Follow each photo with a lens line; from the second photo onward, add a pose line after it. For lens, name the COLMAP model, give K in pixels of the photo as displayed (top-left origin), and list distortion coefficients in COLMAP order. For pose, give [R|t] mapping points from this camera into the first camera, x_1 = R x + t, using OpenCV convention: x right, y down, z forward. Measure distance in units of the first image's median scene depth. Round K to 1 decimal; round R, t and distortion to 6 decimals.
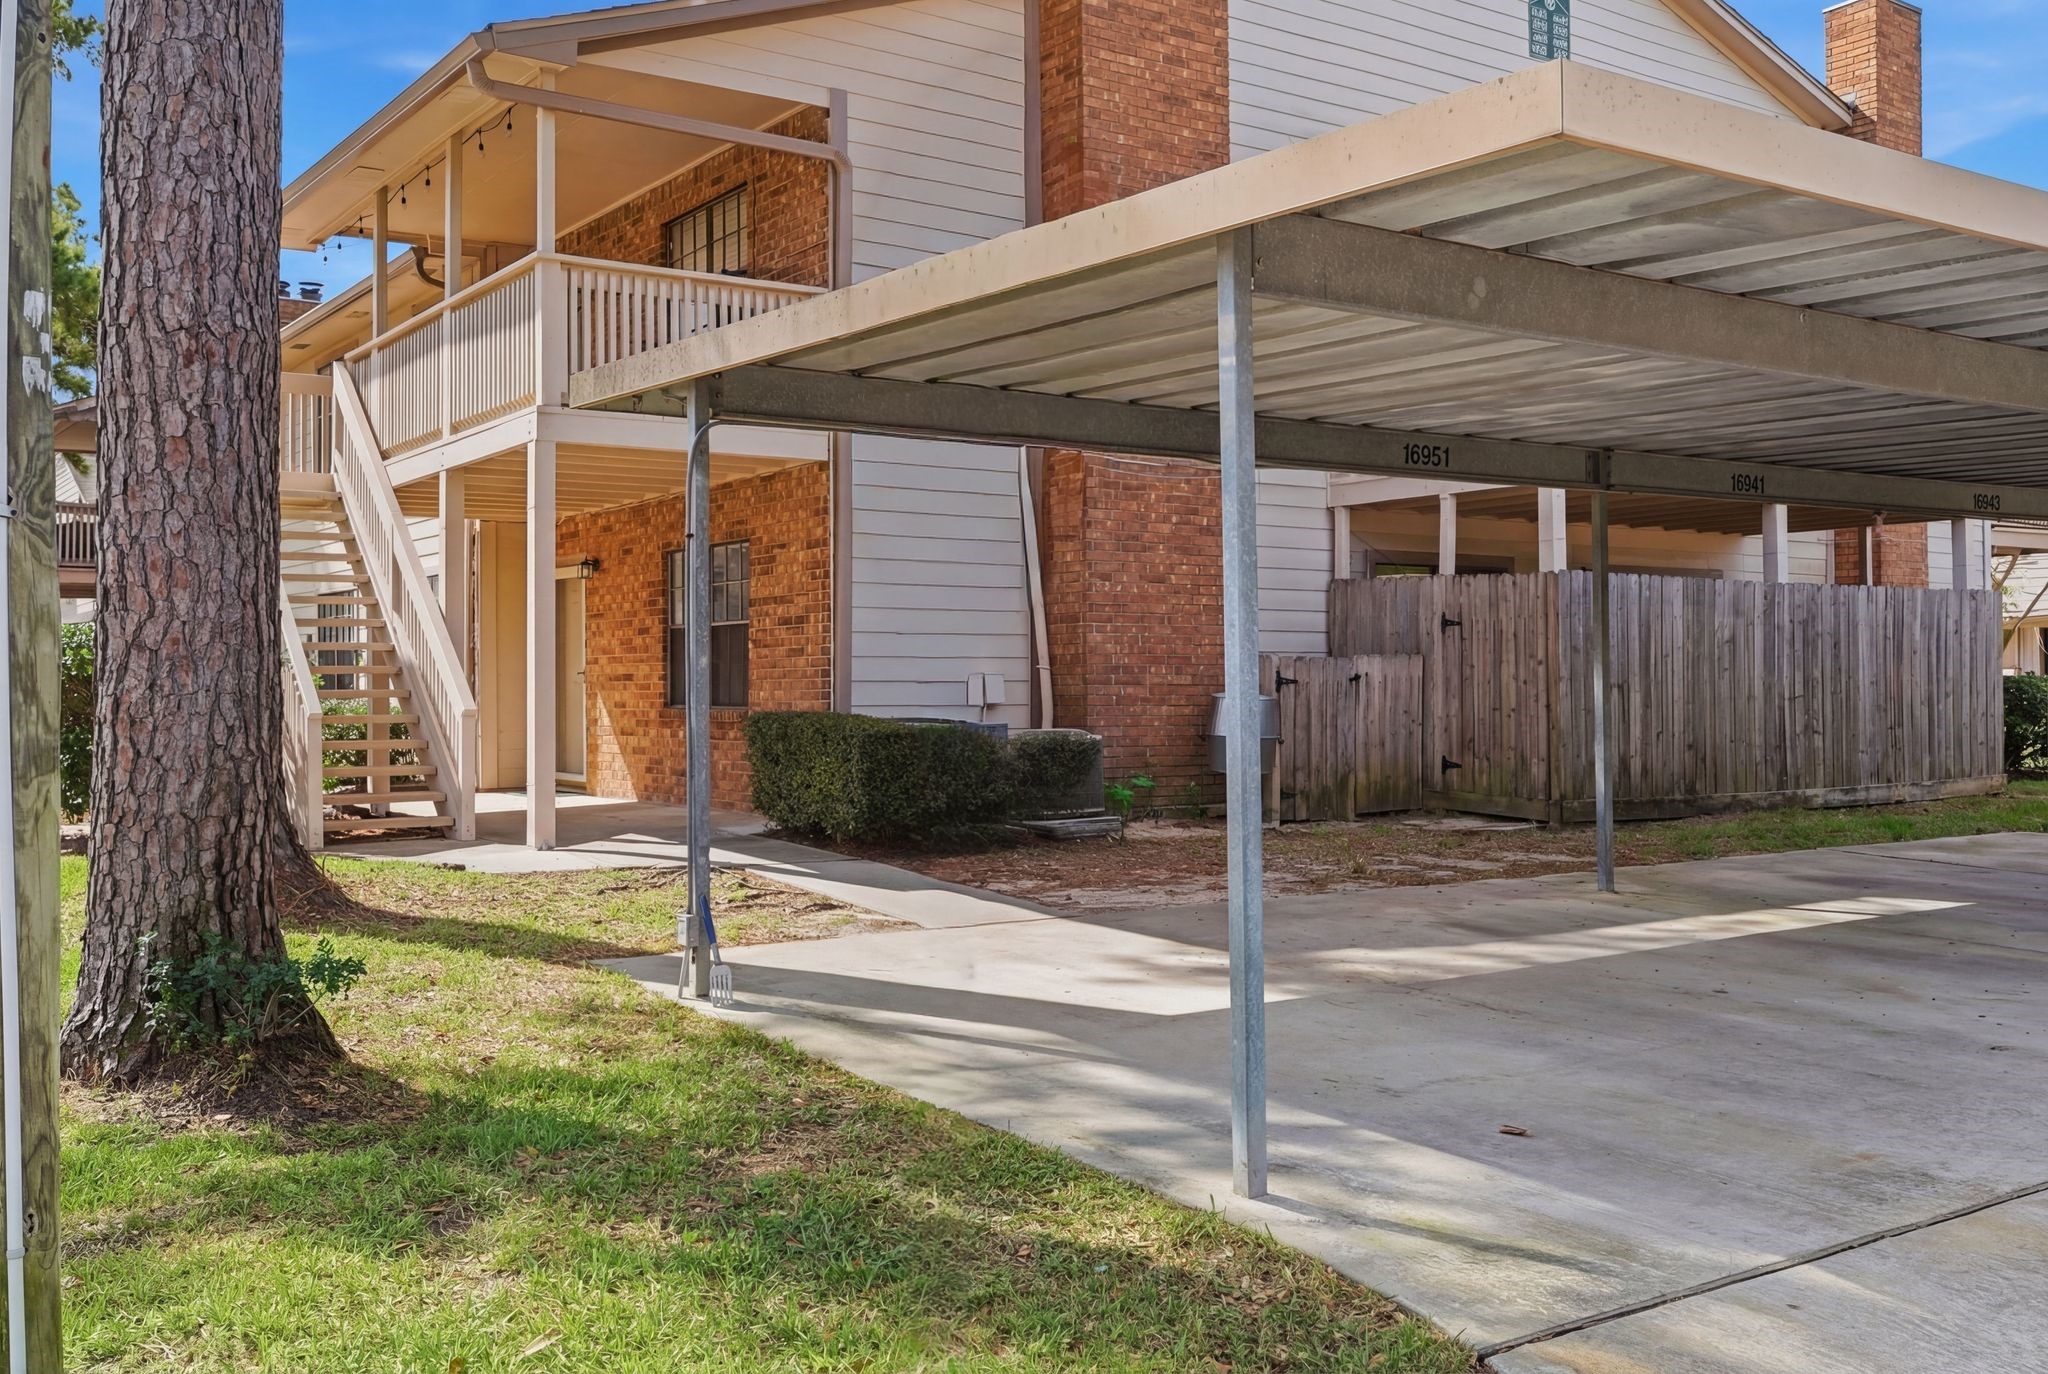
lens RADIAL K [[1847.2, 0, 1017.4], [0, 1847.2, 719.2], [0, 0, 1]] dist [-0.000295, -0.001973]
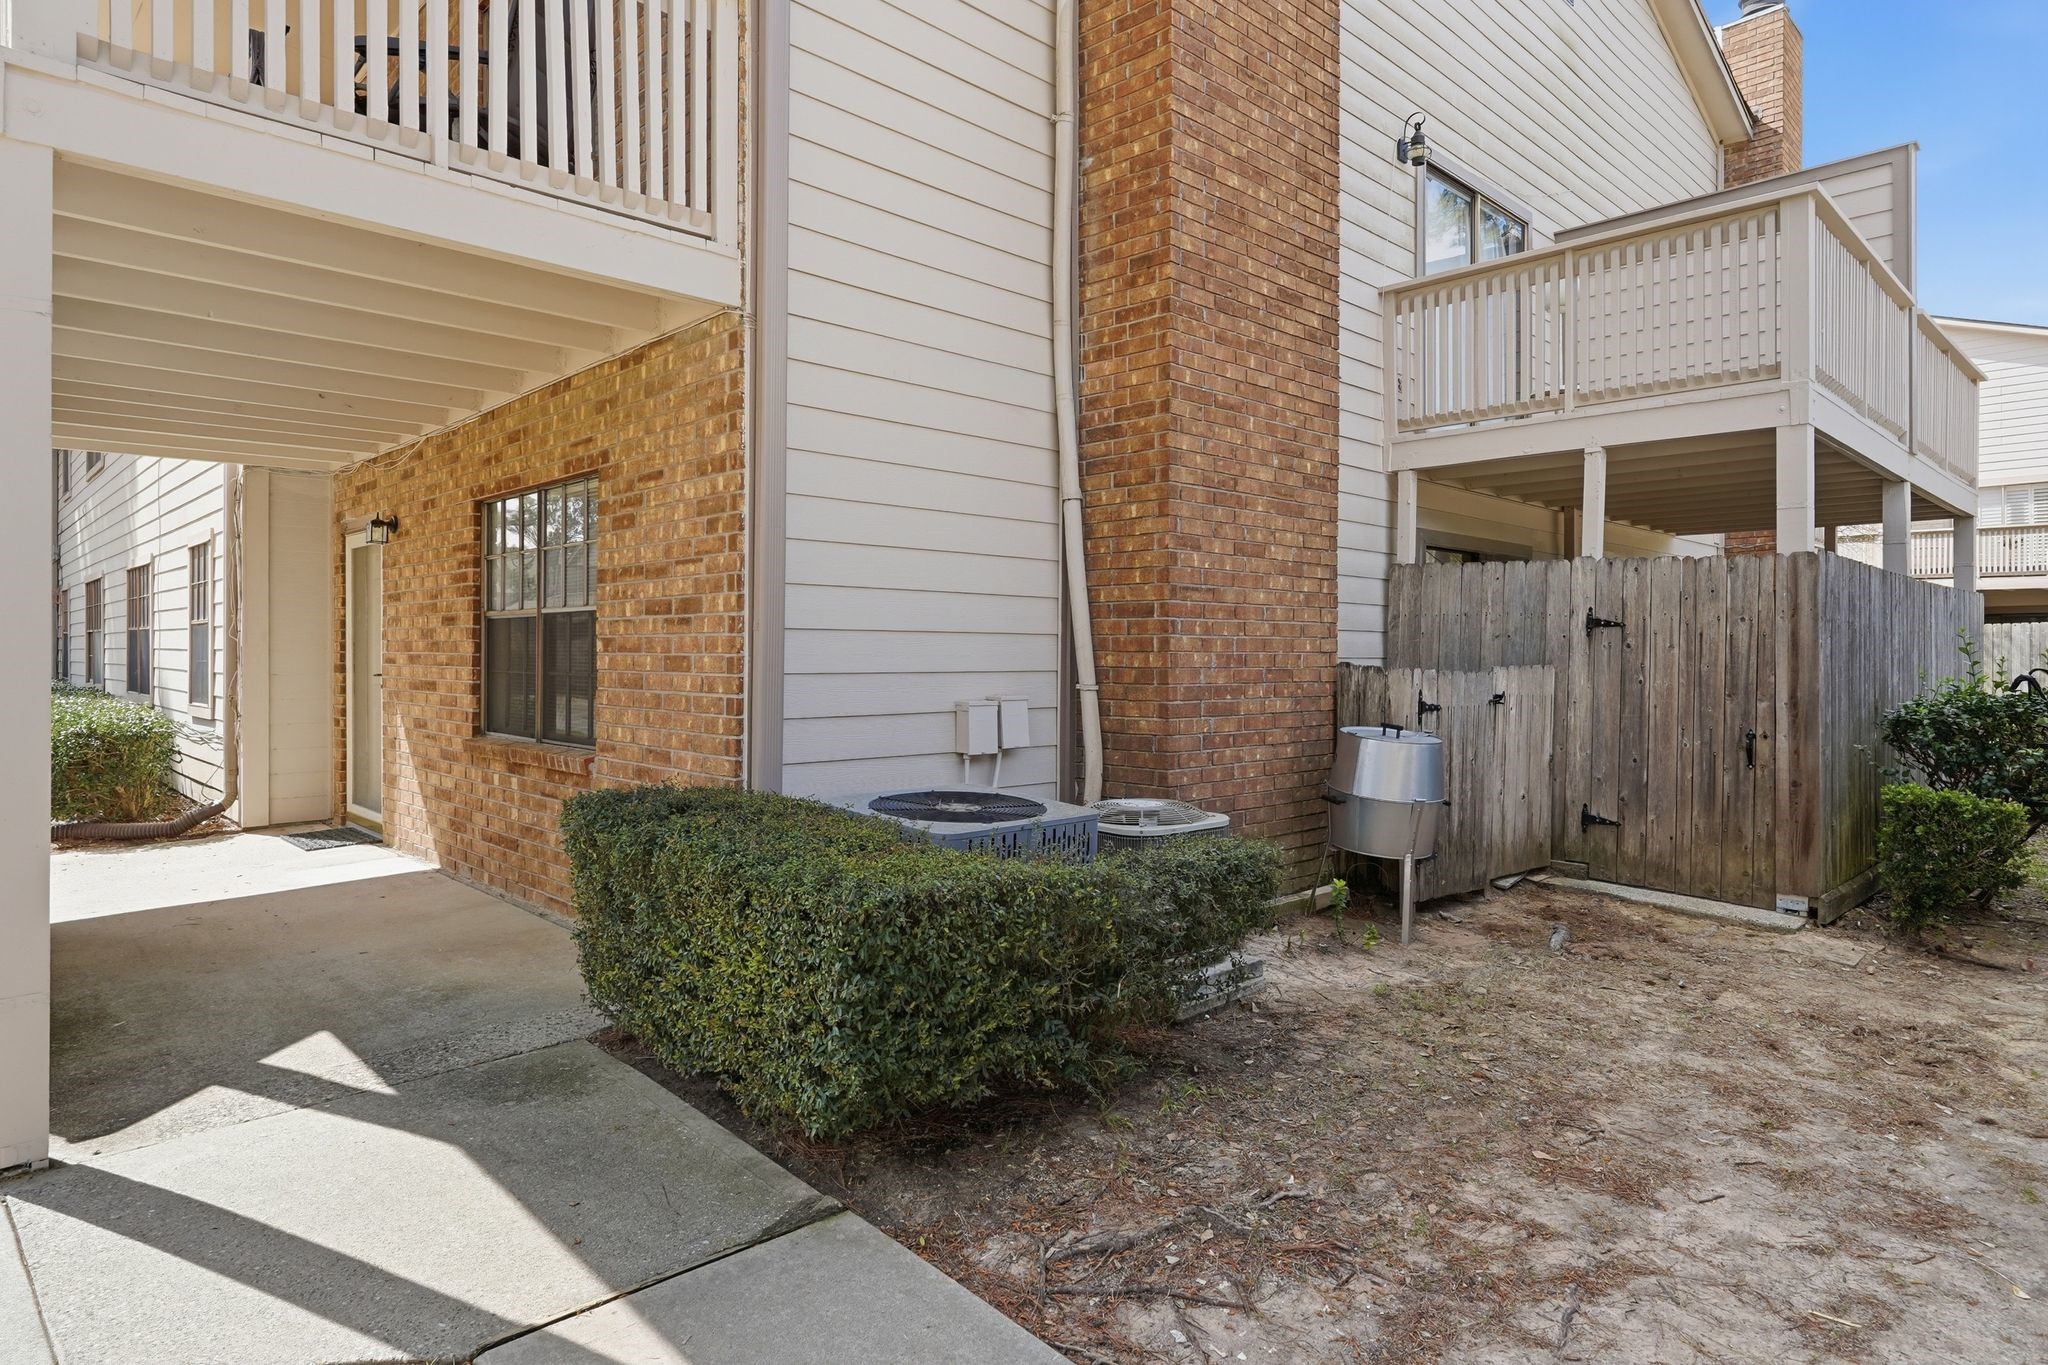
lens RADIAL K [[1187.0, 0, 1024.0], [0, 1187.0, 682.5], [0, 0, 1]] dist [-0.002517, -0.000936]
pose [[0.987514, 0.005204, 0.157448, -0.069930], [-0.006052, 0.999970, 0.004905, -0.031328], [-0.157418, -0.005797, 0.987515, 0.602291]]
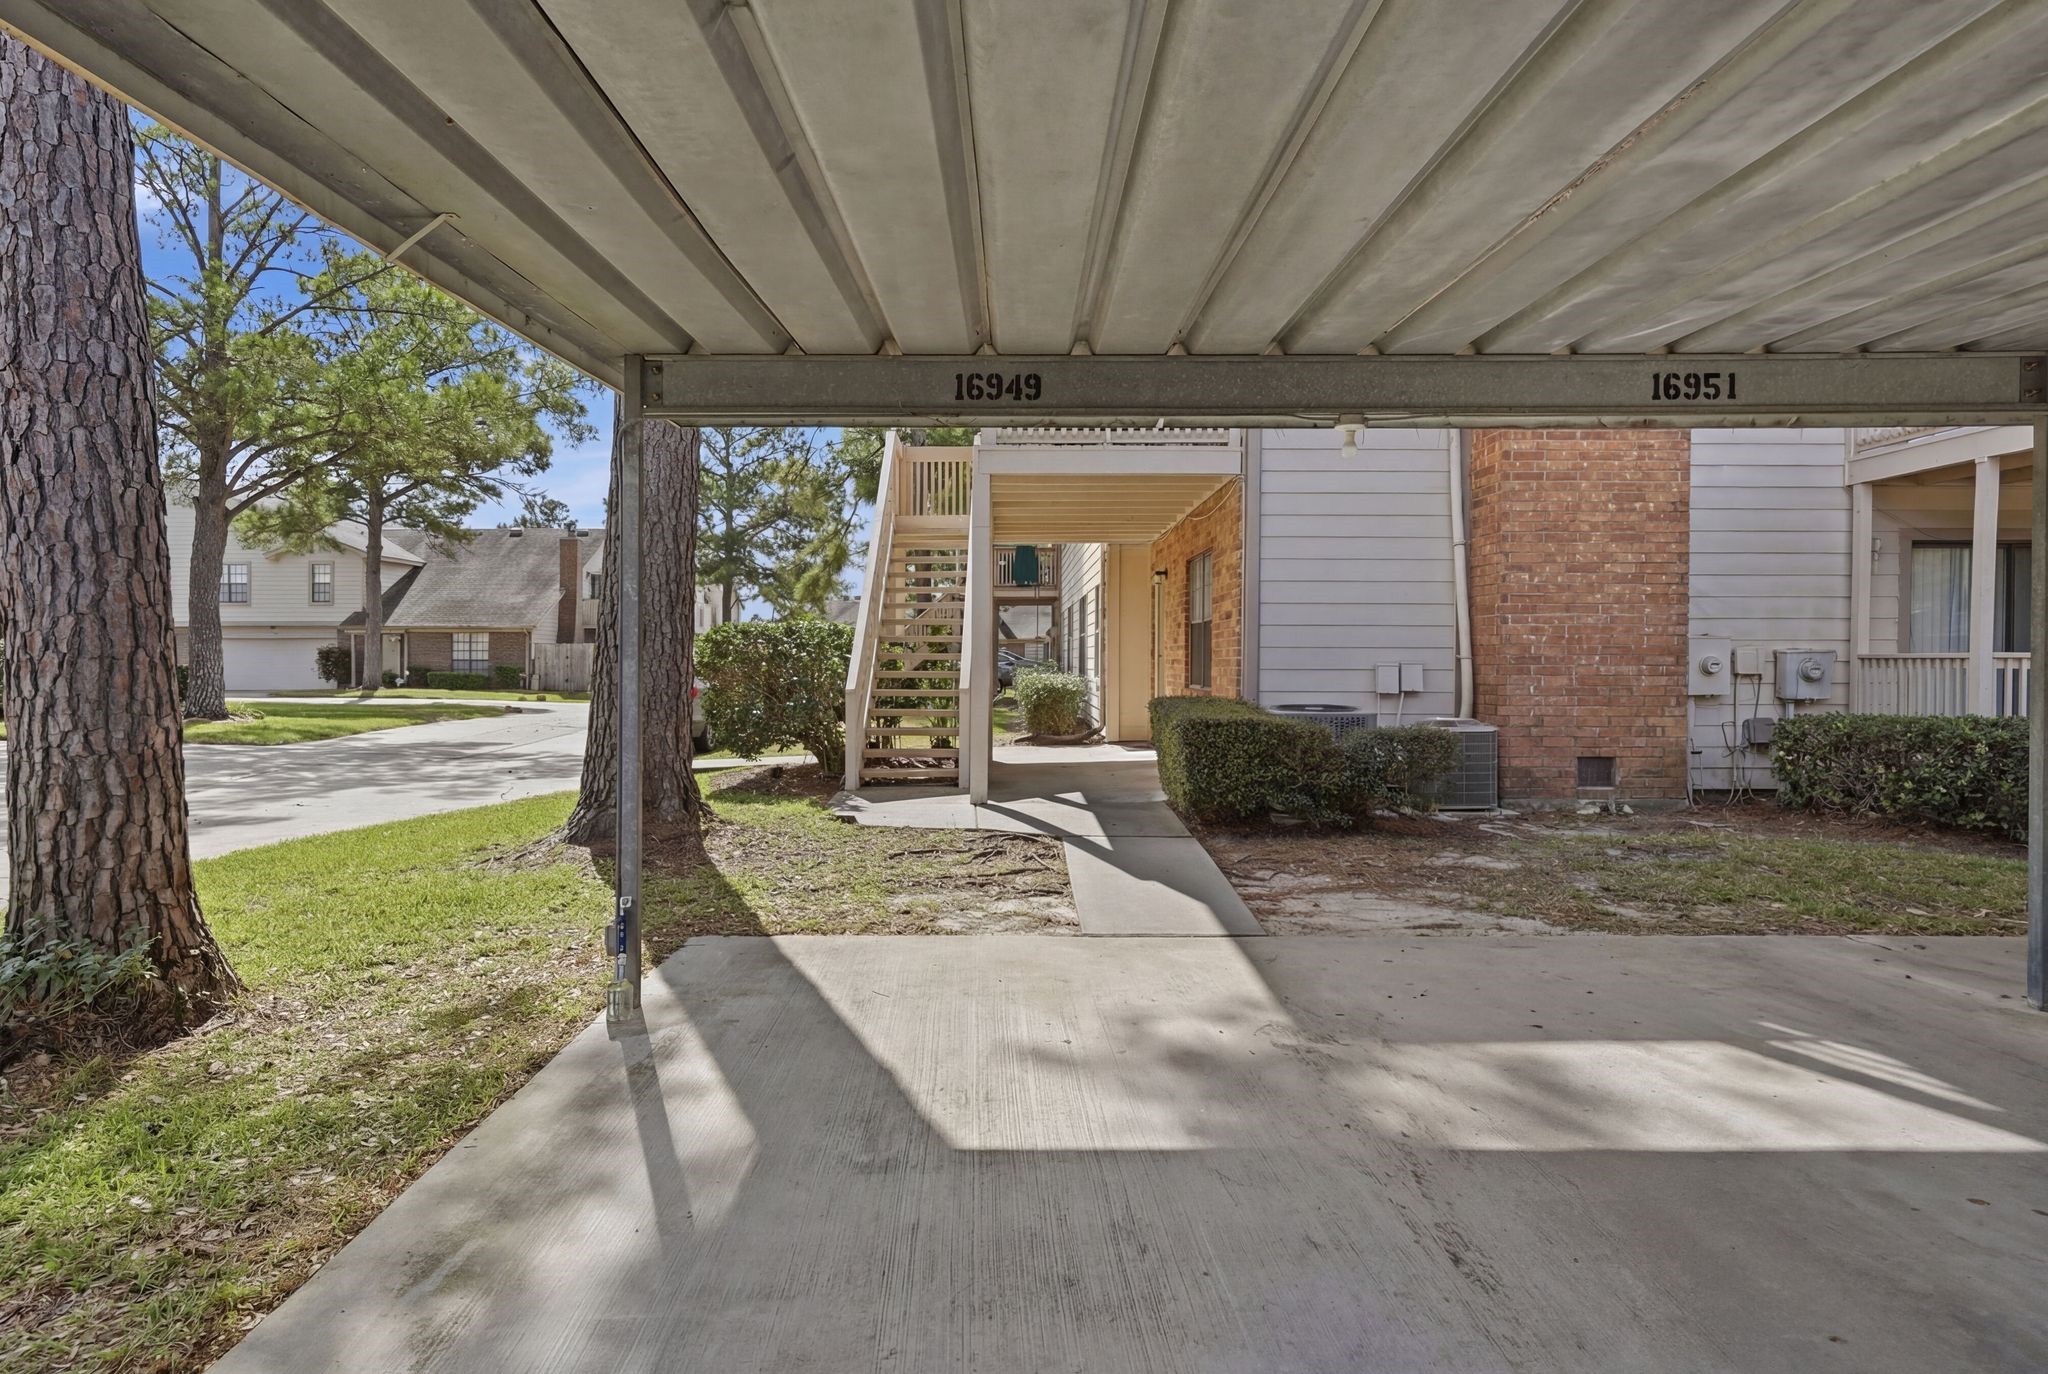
lens RADIAL K [[1187.0, 0, 1024.0], [0, 1187.0, 687.0], [0, 0, 1]] dist [-0.002517, -0.000936]
pose [[0.830861, 0.017772, -0.556196, 0.177268], [-0.013802, 0.999841, 0.011329, -0.014919], [0.556309, -0.001736, 0.830974, 0.299178]]
